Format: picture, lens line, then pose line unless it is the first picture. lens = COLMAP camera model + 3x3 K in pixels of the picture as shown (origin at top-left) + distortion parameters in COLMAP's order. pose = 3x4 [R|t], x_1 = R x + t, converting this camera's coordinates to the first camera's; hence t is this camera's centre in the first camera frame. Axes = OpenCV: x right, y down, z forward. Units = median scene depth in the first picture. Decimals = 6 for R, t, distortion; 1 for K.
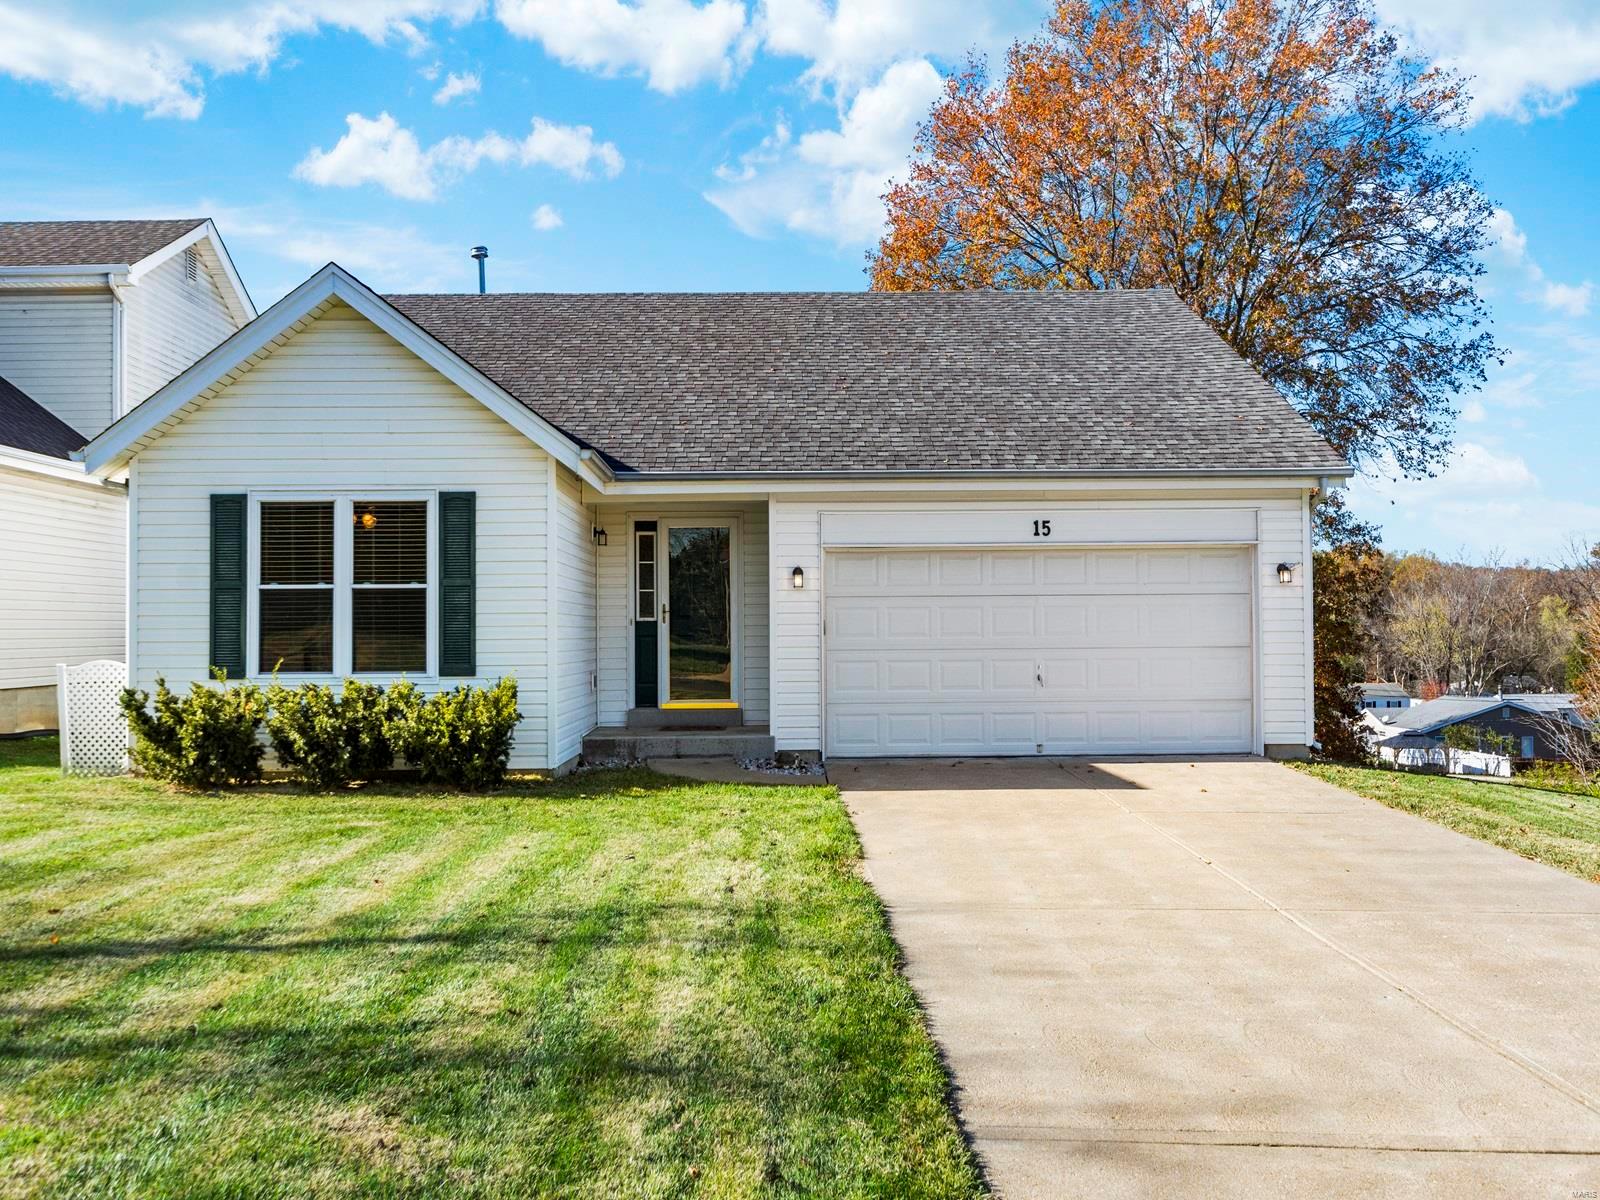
lens RADIAL K [[1260.7, 0, 800.0], [0, 1260.7, 600.0], [0, 0, 1]] dist [-0.003455, -0.005809]
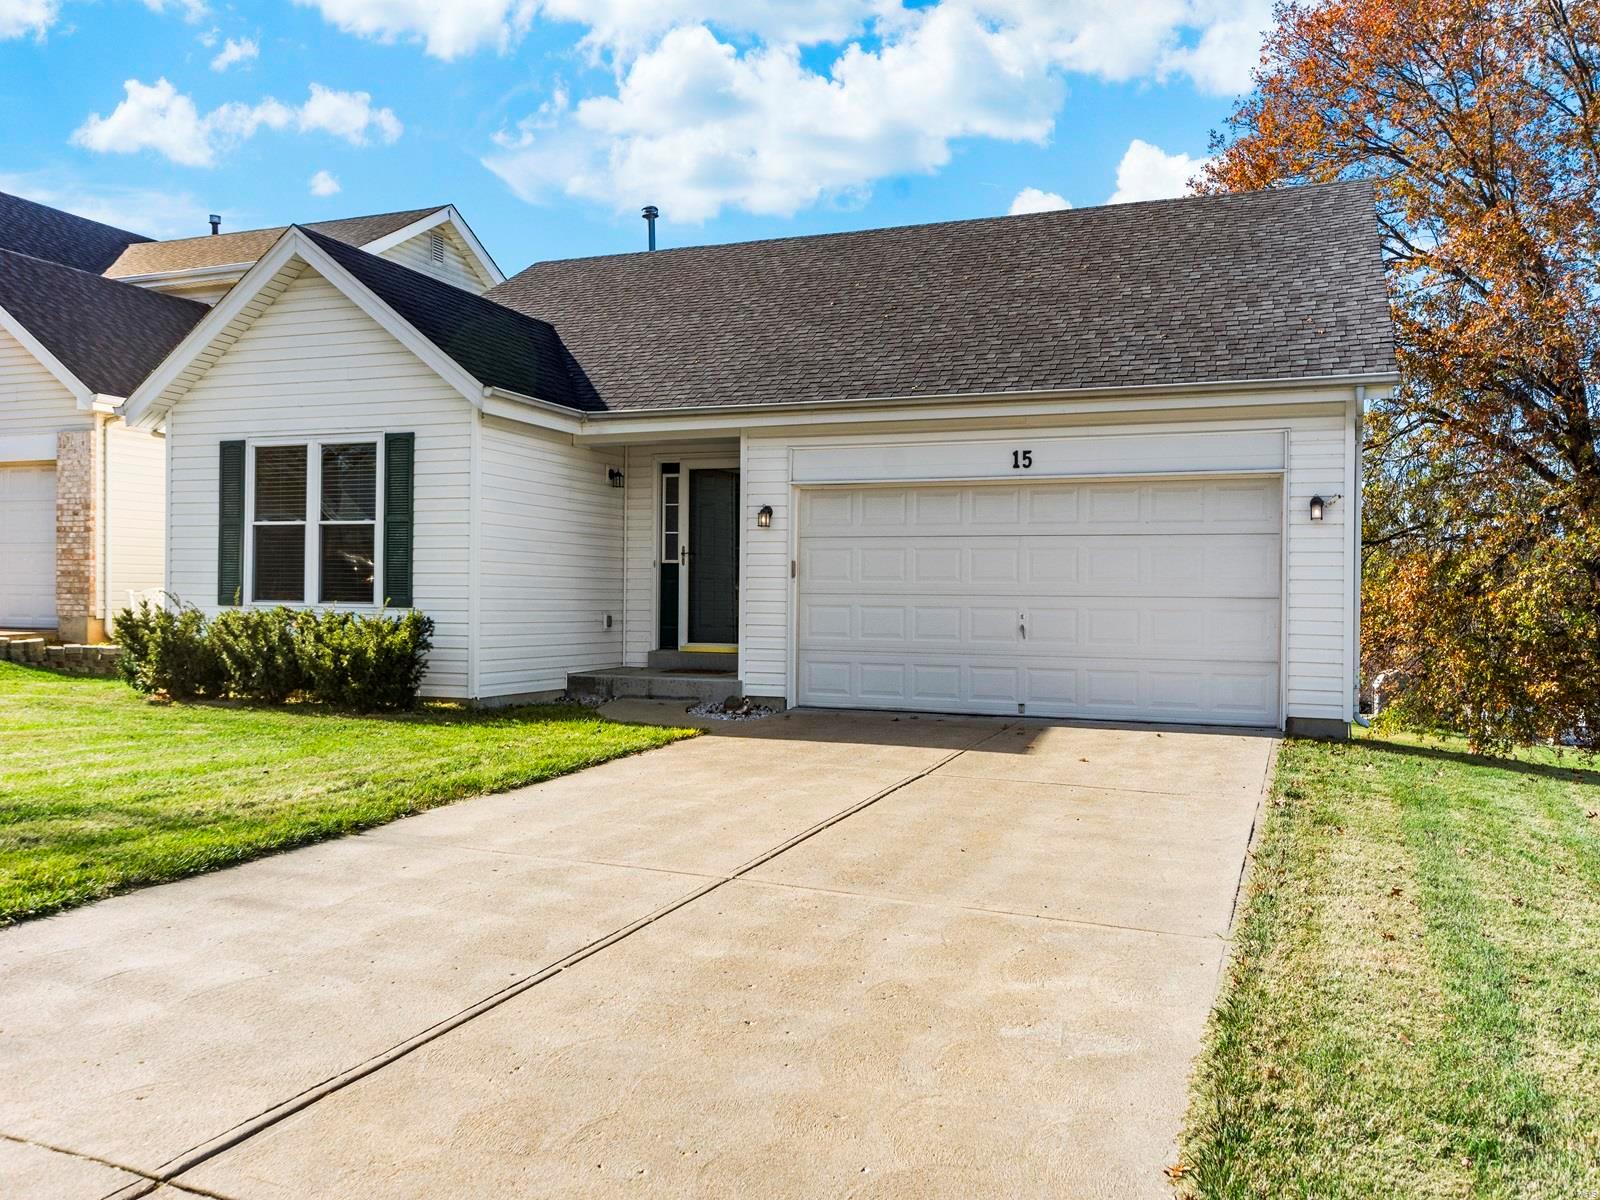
lens RADIAL K [[1249.1, 0, 800.0], [0, 1249.1, 600.0], [0, 0, 1]] dist [0.009091, 0.004981]
pose [[0.929472, 0.019738, -0.368365, 0.373717], [-0.009878, 0.999541, 0.028634, 0.018088], [0.368762, -0.022976, 0.929240, 0.127413]]
